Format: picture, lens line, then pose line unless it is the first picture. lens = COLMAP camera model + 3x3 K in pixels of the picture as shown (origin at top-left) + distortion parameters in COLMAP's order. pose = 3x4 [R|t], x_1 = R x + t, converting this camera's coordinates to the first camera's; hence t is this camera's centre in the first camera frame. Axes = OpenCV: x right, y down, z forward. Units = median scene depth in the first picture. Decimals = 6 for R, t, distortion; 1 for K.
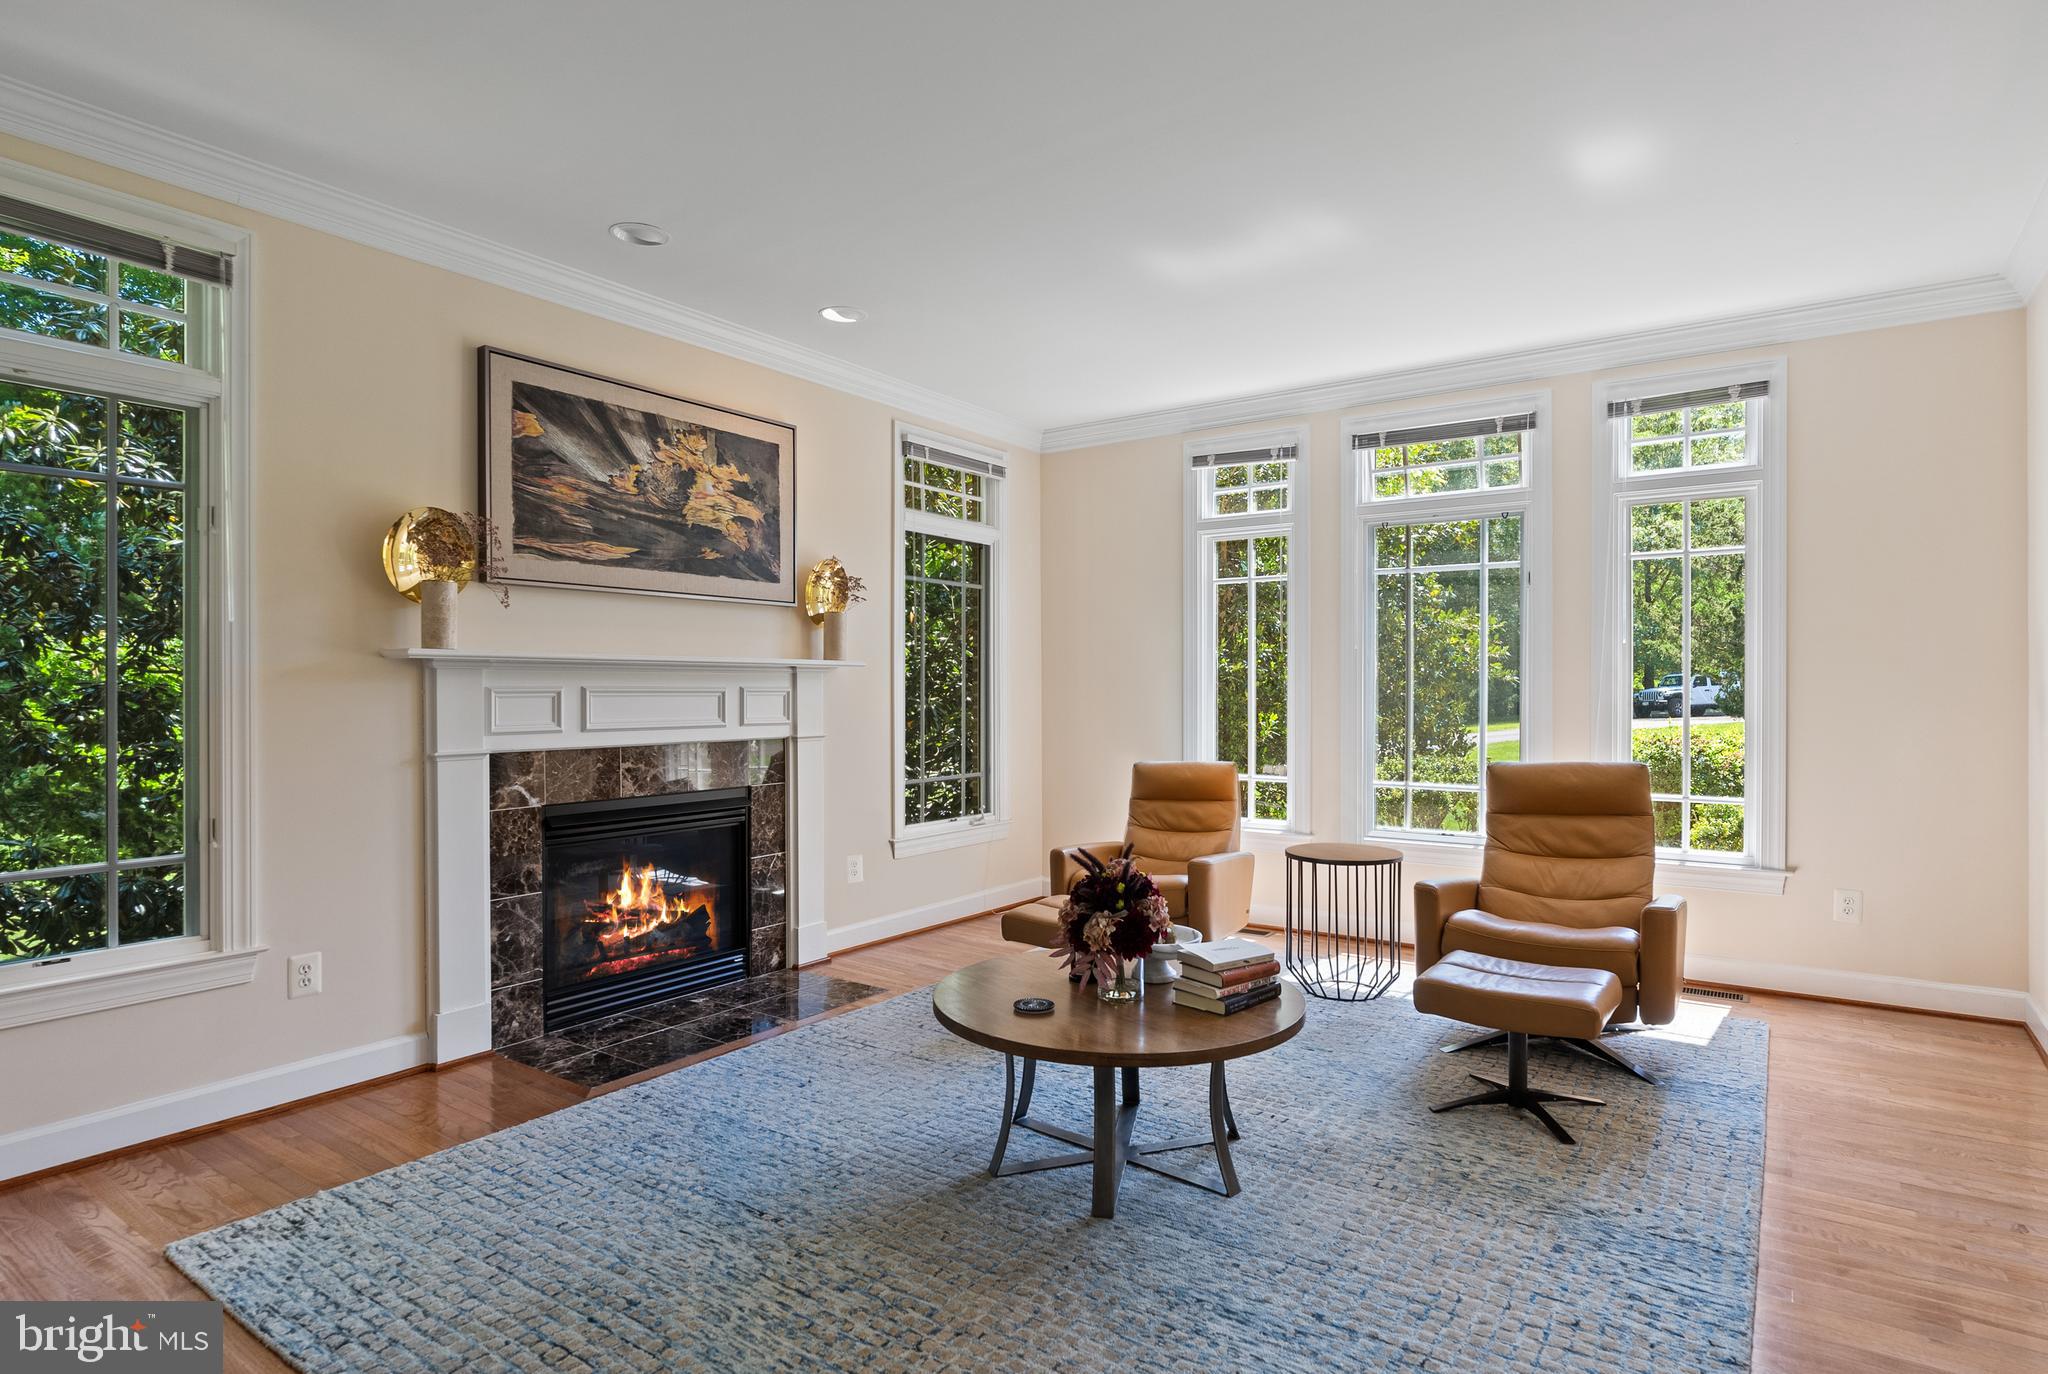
lens RADIAL K [[1110.5, 0, 1036.7], [0, 1110.5, 684.2], [0, 0, 1]] dist [-0.005645, 0.000809]
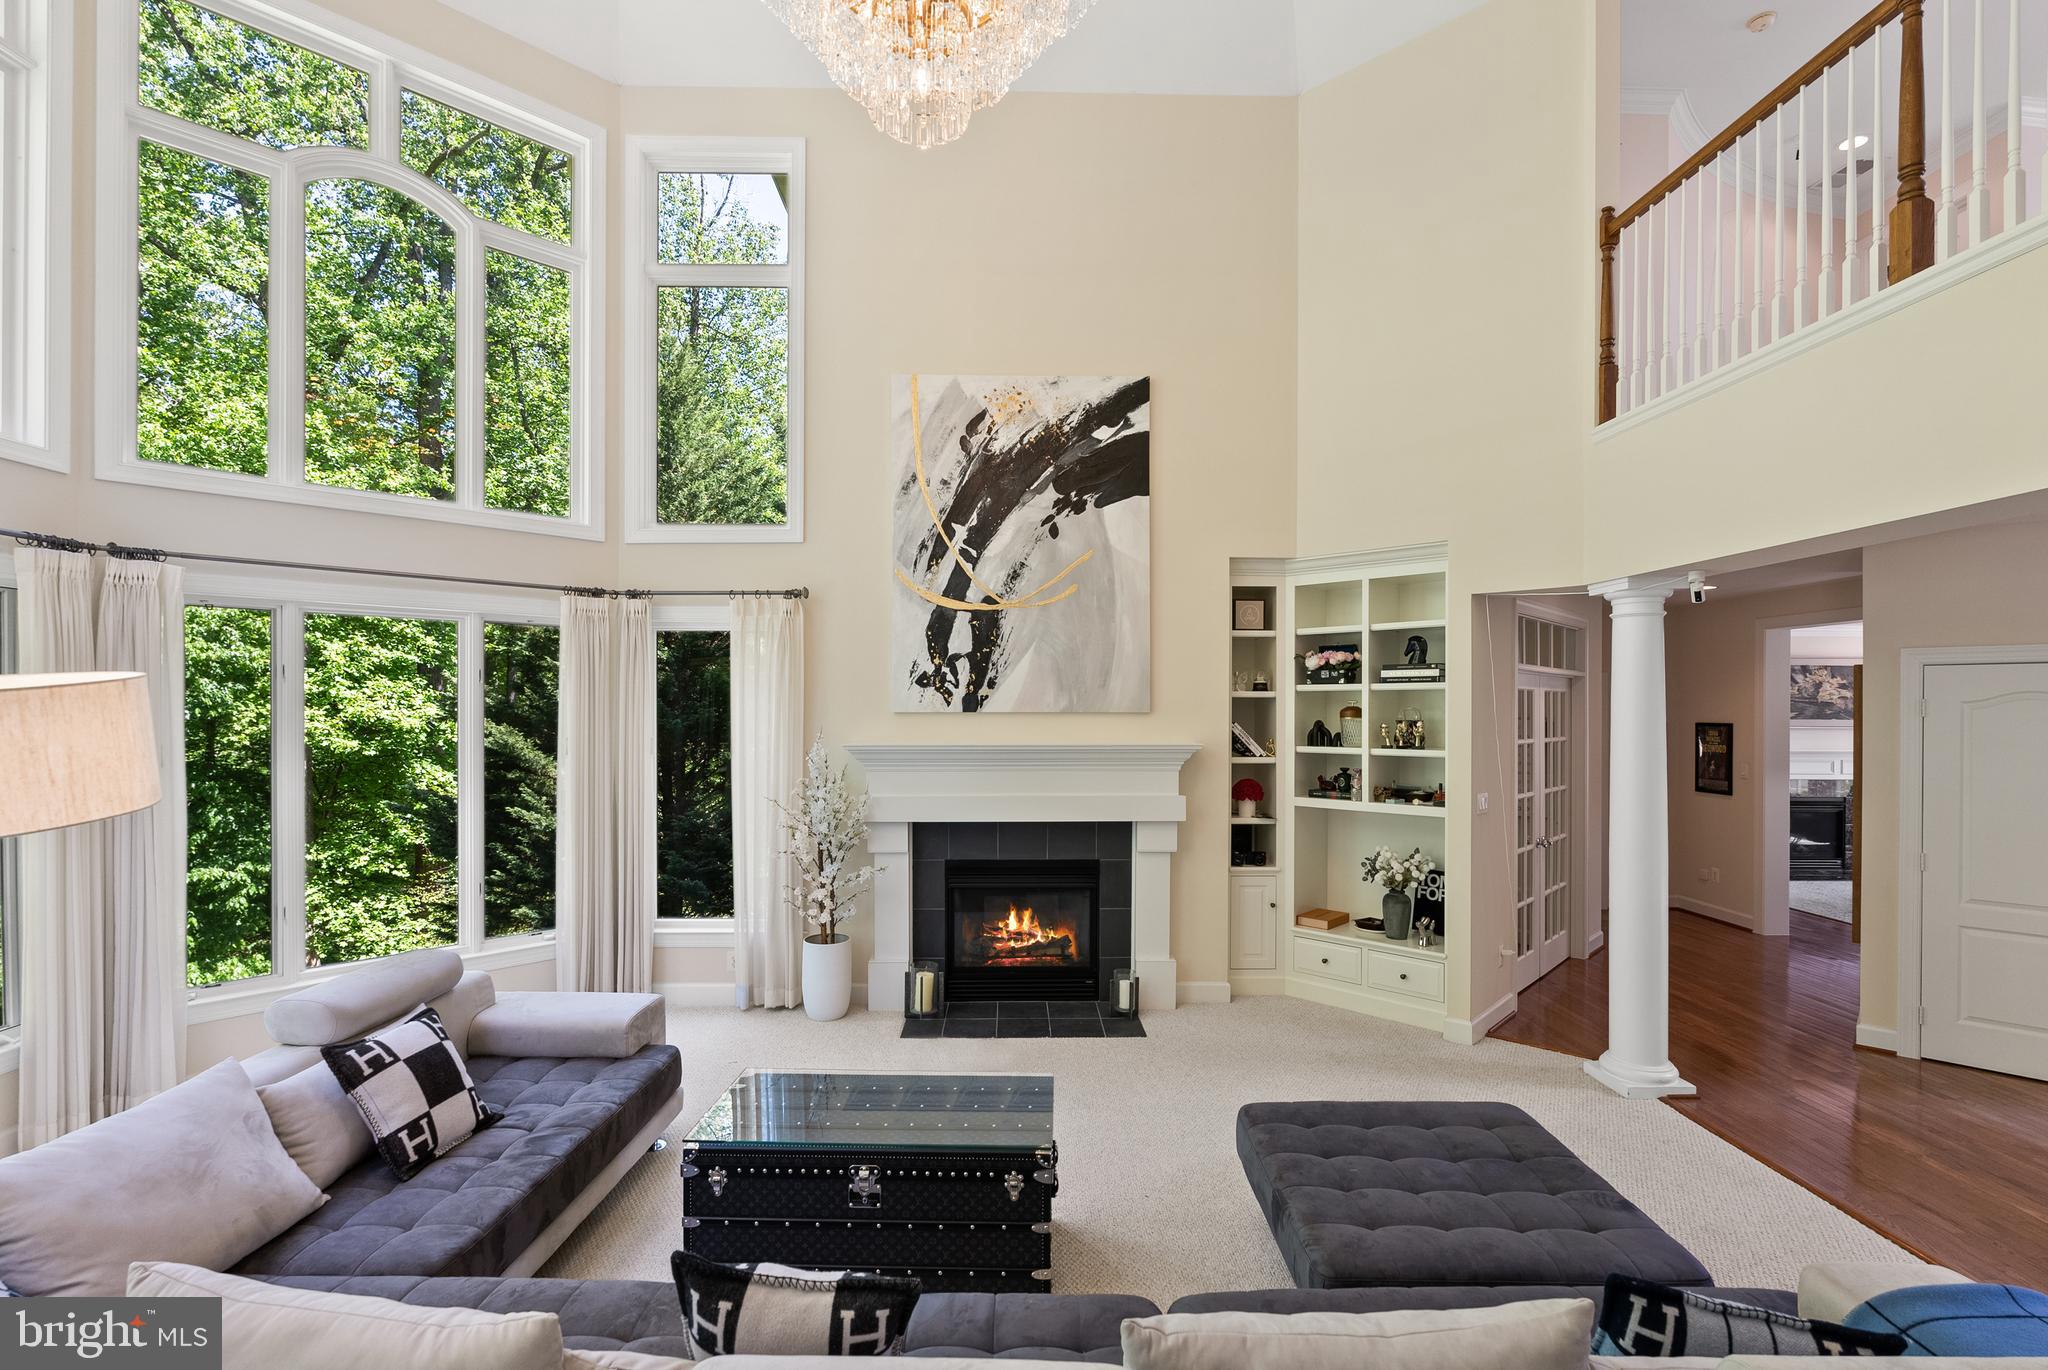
lens RADIAL K [[918.2, 0, 1037.2], [0, 918.2, 708.9], [0, 0, 1]] dist [-0.008779, 0.000985]
pose [[0.585649, 0.001926, -0.810562, 0.417451], [-0.002025, 0.999998, 0.000913, -0.129558], [0.810562, 0.001106, 0.585652, -2.042732]]
